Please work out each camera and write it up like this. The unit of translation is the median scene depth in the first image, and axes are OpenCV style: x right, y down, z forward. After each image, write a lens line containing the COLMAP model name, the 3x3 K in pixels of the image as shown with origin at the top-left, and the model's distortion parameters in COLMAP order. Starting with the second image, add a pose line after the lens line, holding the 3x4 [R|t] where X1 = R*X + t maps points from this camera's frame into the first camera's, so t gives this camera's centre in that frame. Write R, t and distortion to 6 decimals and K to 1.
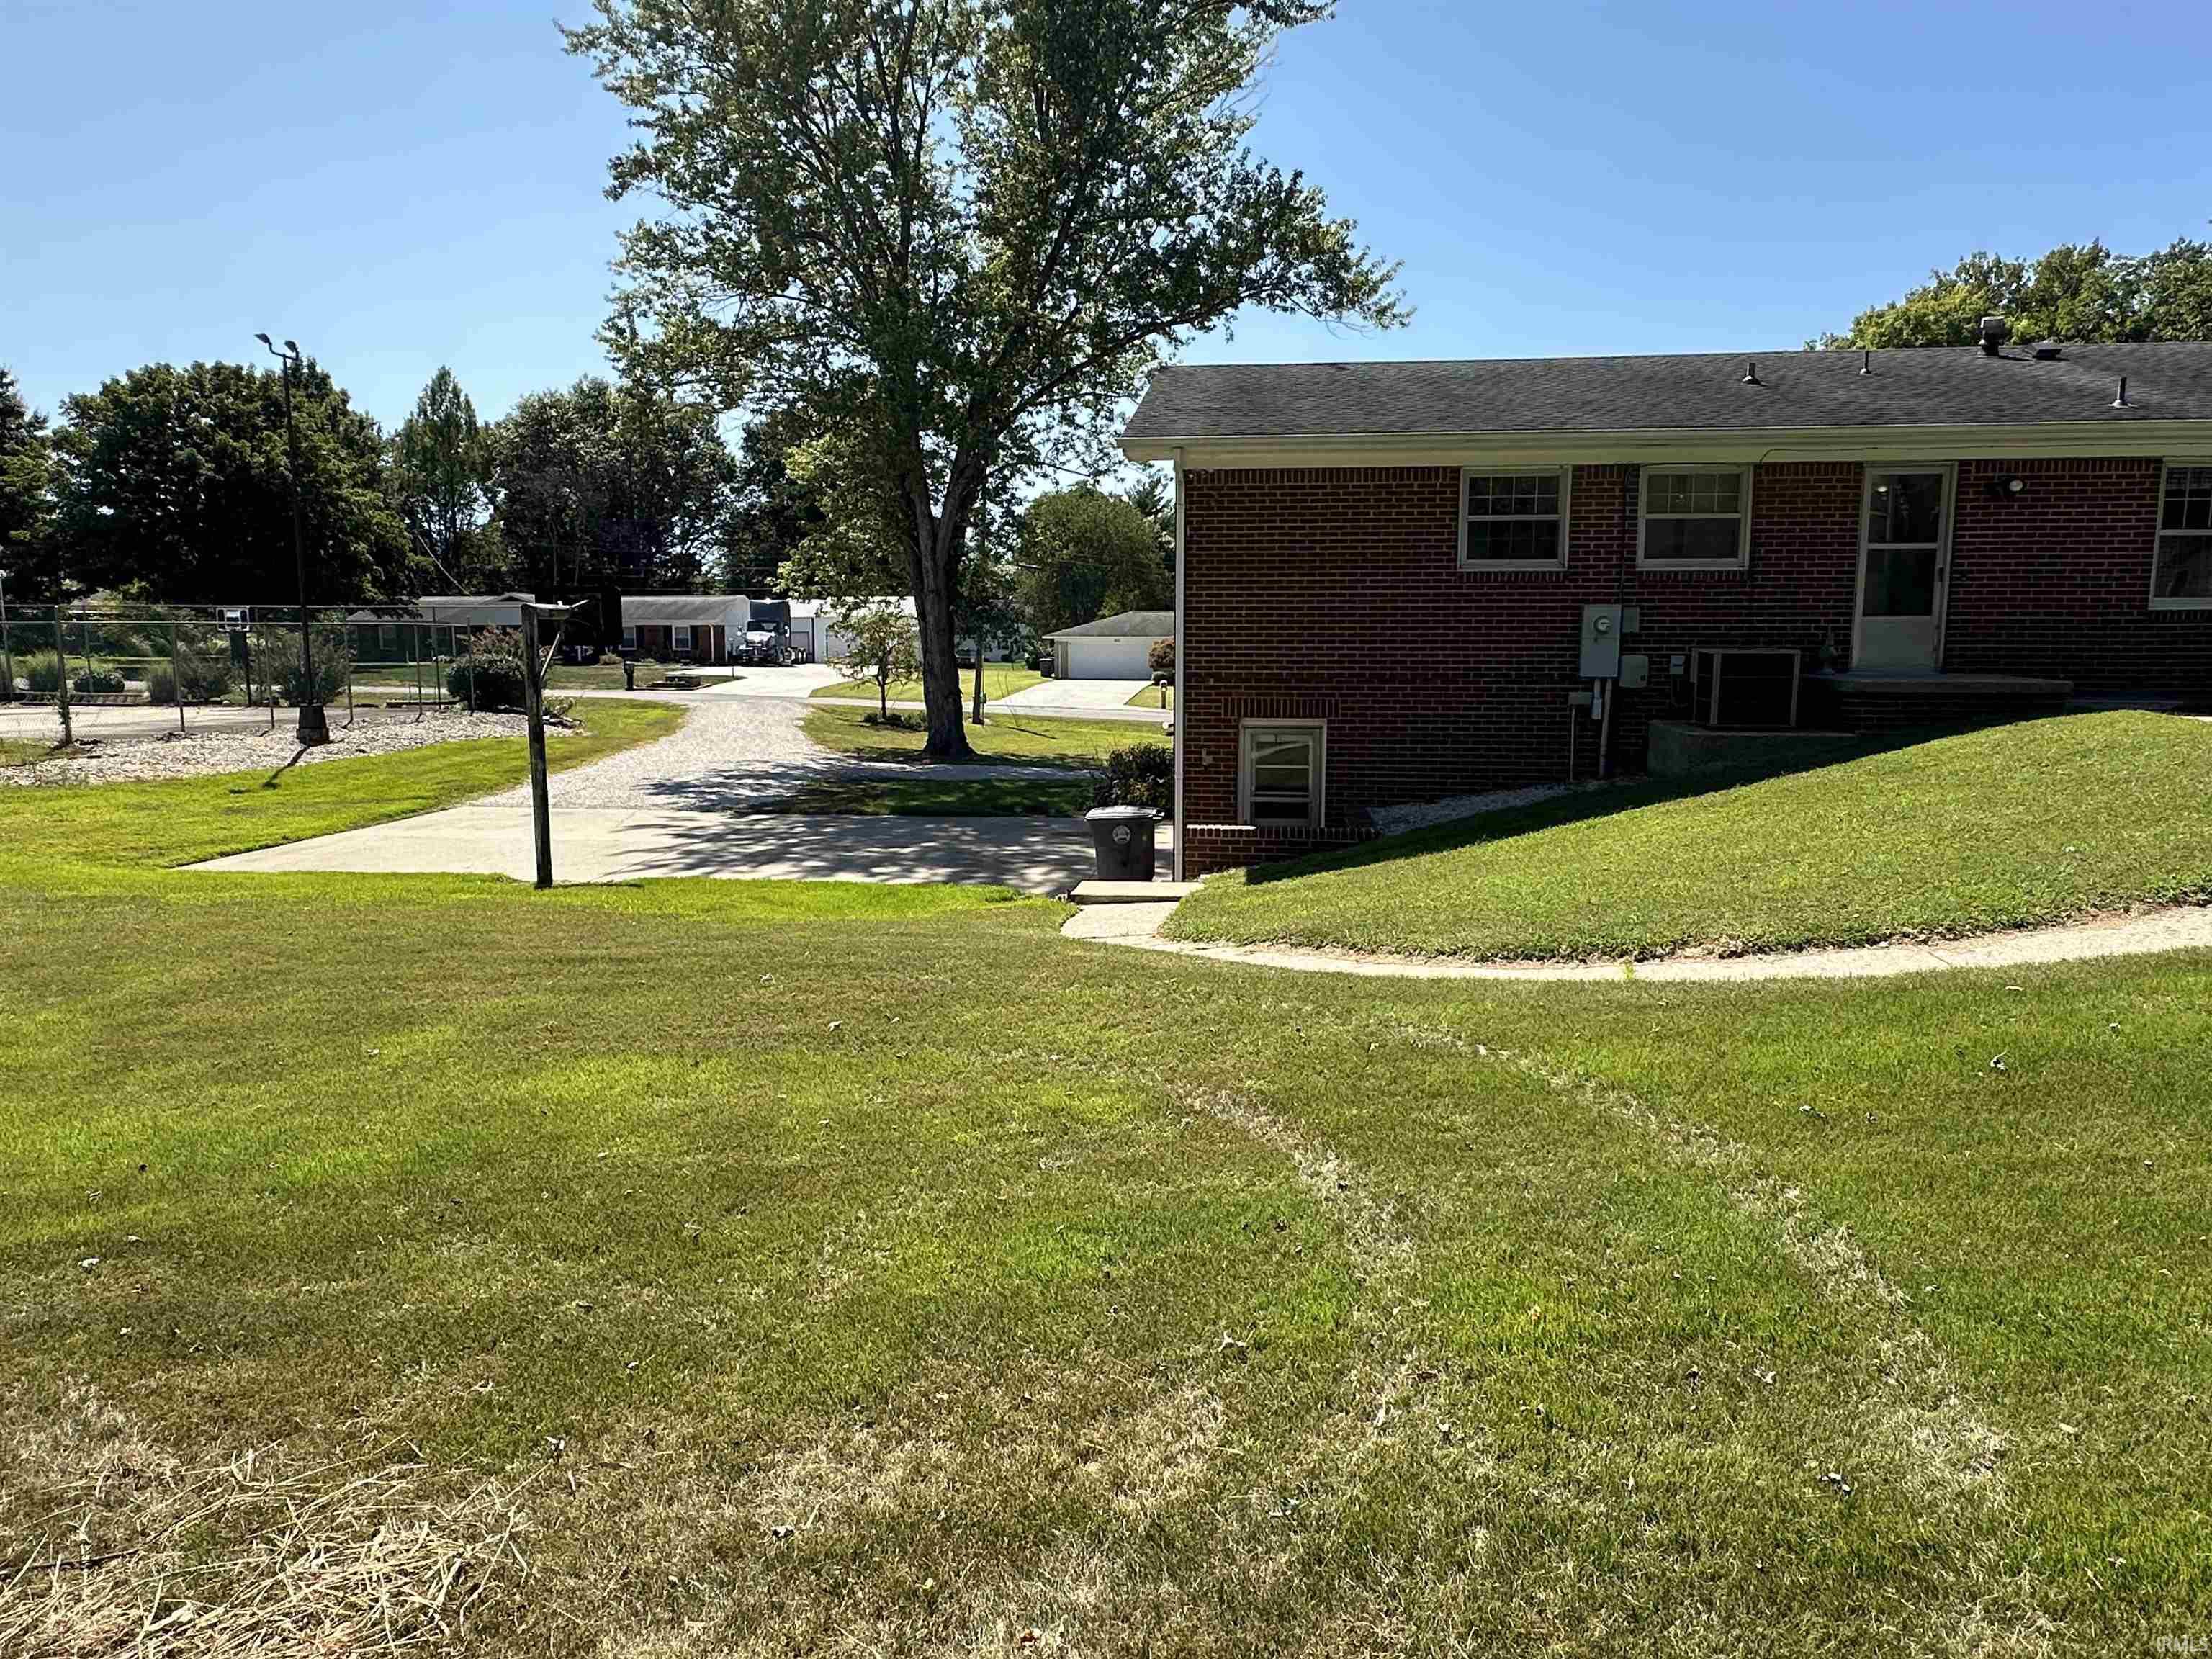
lens RADIAL K [[1352.2, 0, 1106.0], [0, 1352.2, 829.5], [0, 0, 1]] dist [0.005956, 0.000408]
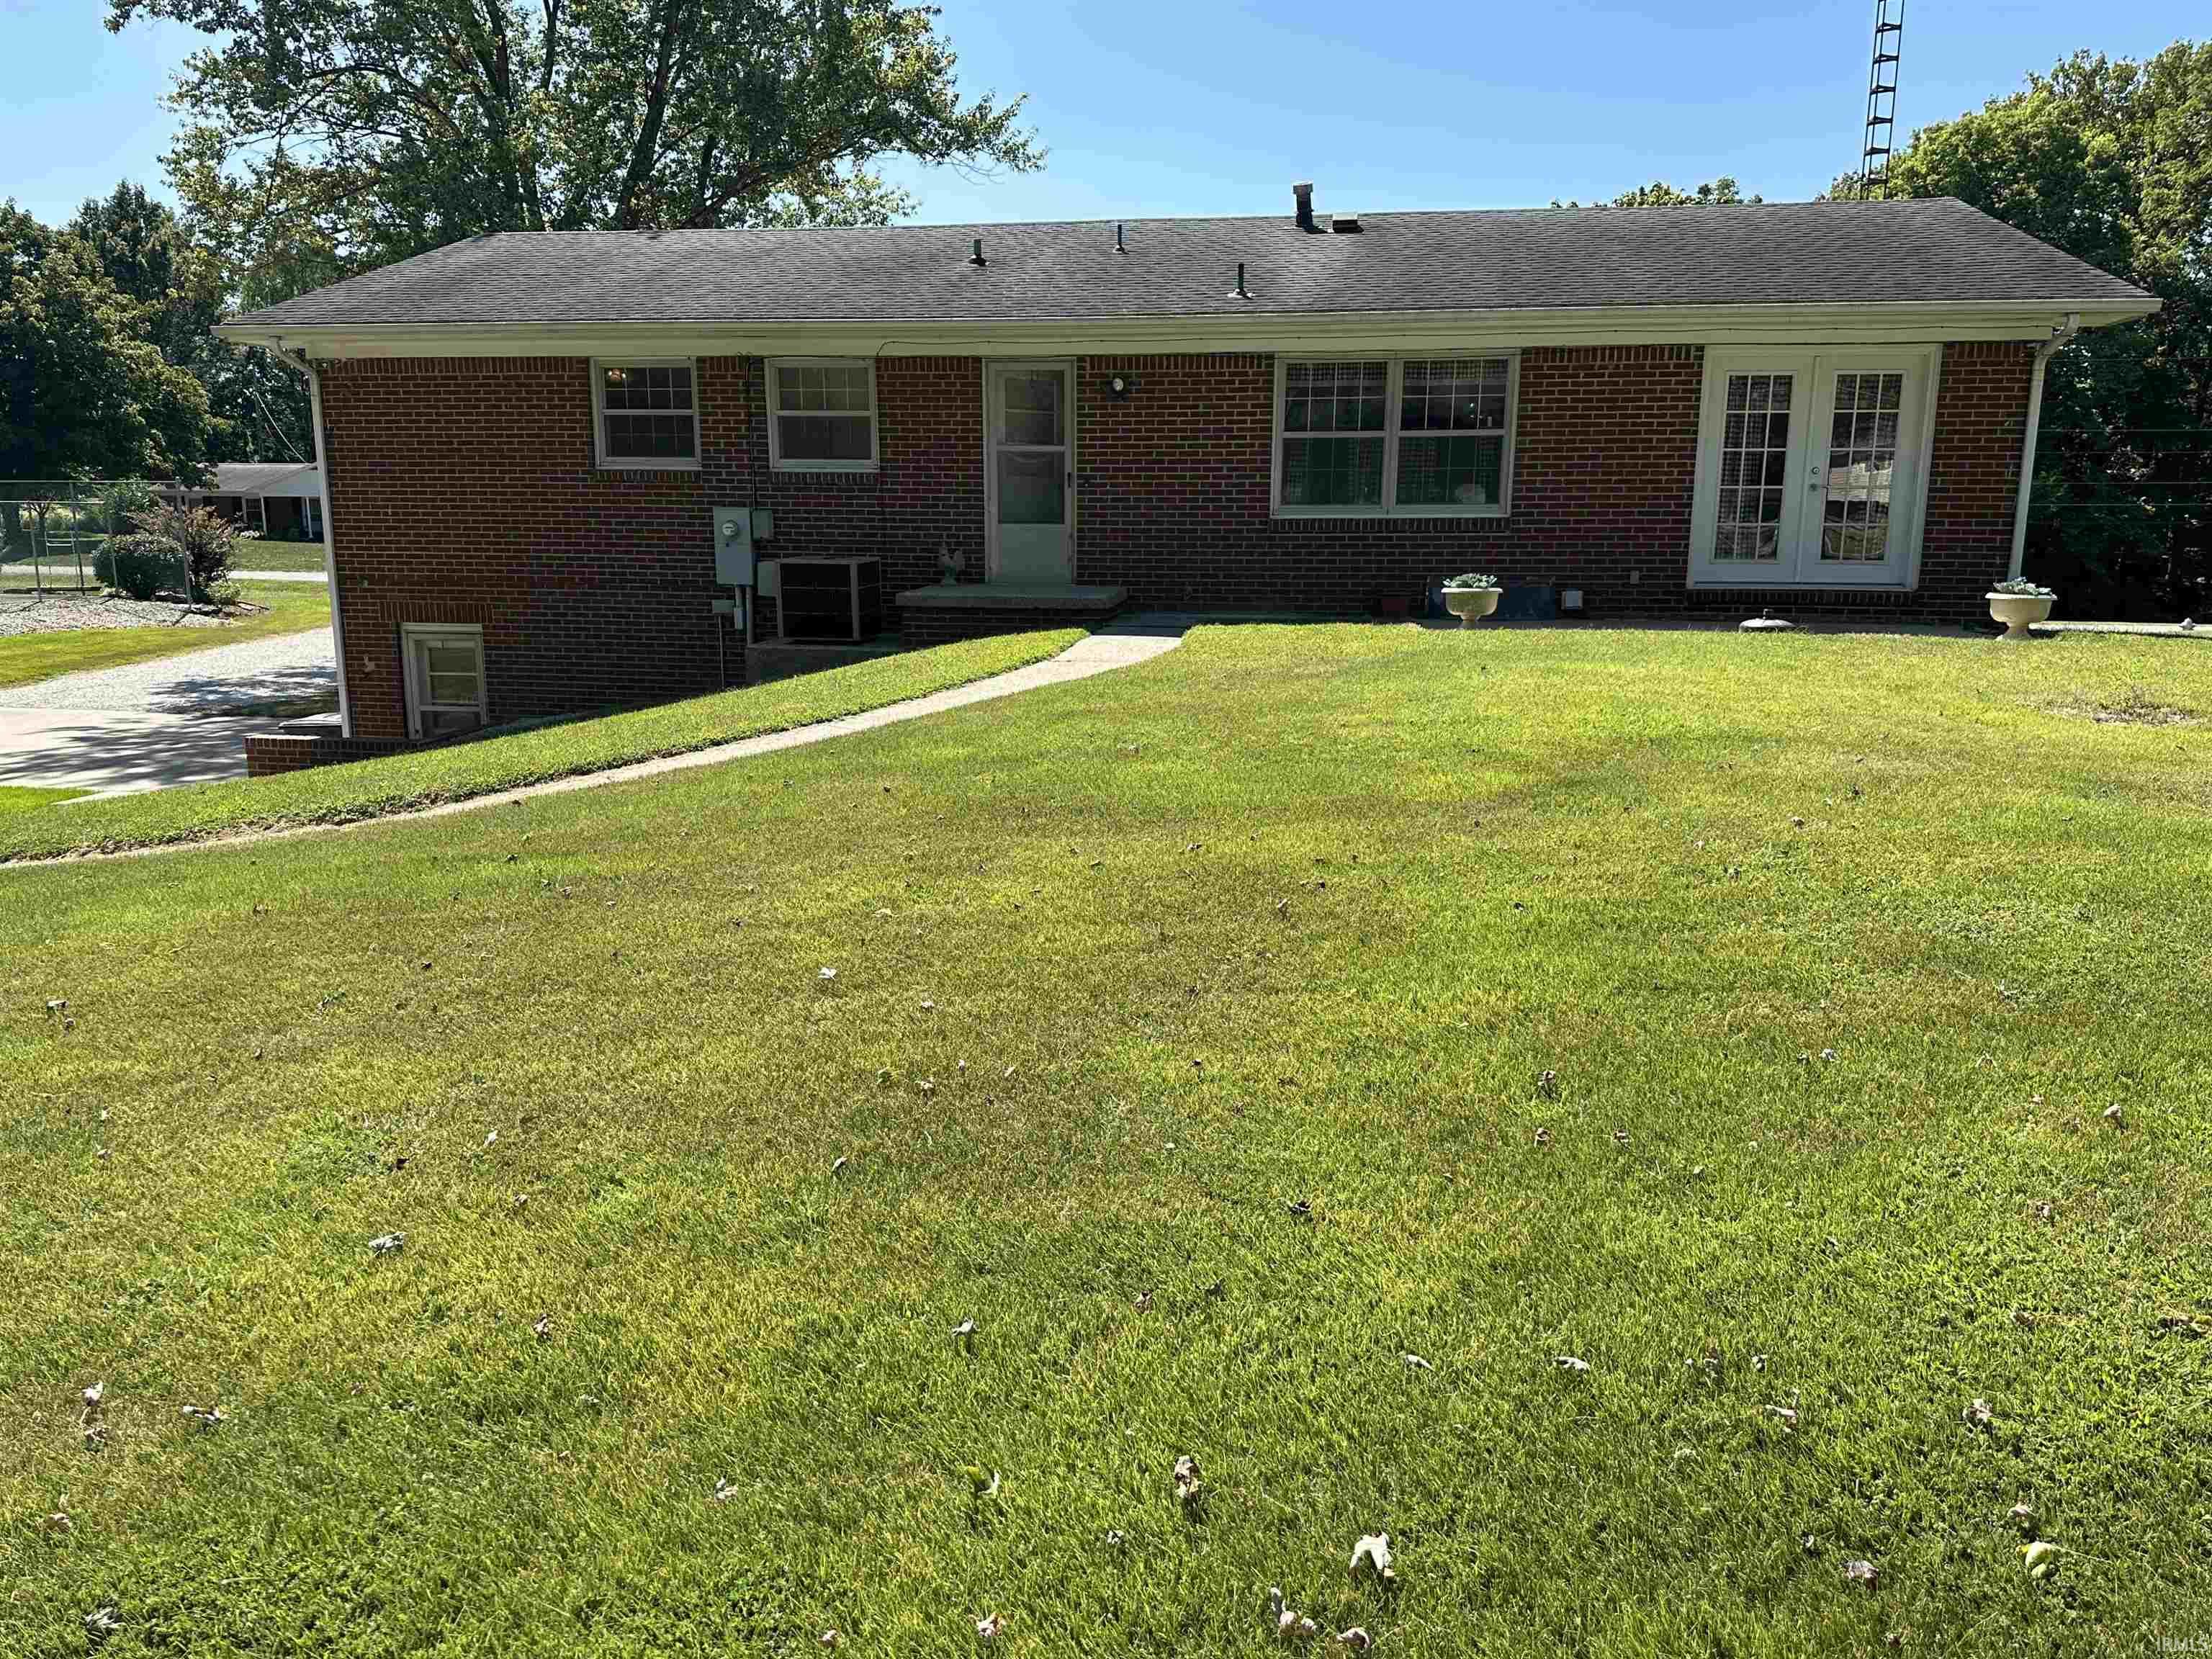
lens RADIAL K [[1556.4, 0, 1106.0], [0, 1556.4, 829.5], [0, 0, 1]] dist [0.073950, -0.079080]
pose [[0.998906, 0.014375, -0.044506, 0.667803], [-0.011753, 0.998212, 0.058606, -0.008587], [0.045269, -0.058018, 0.997289, -0.091121]]
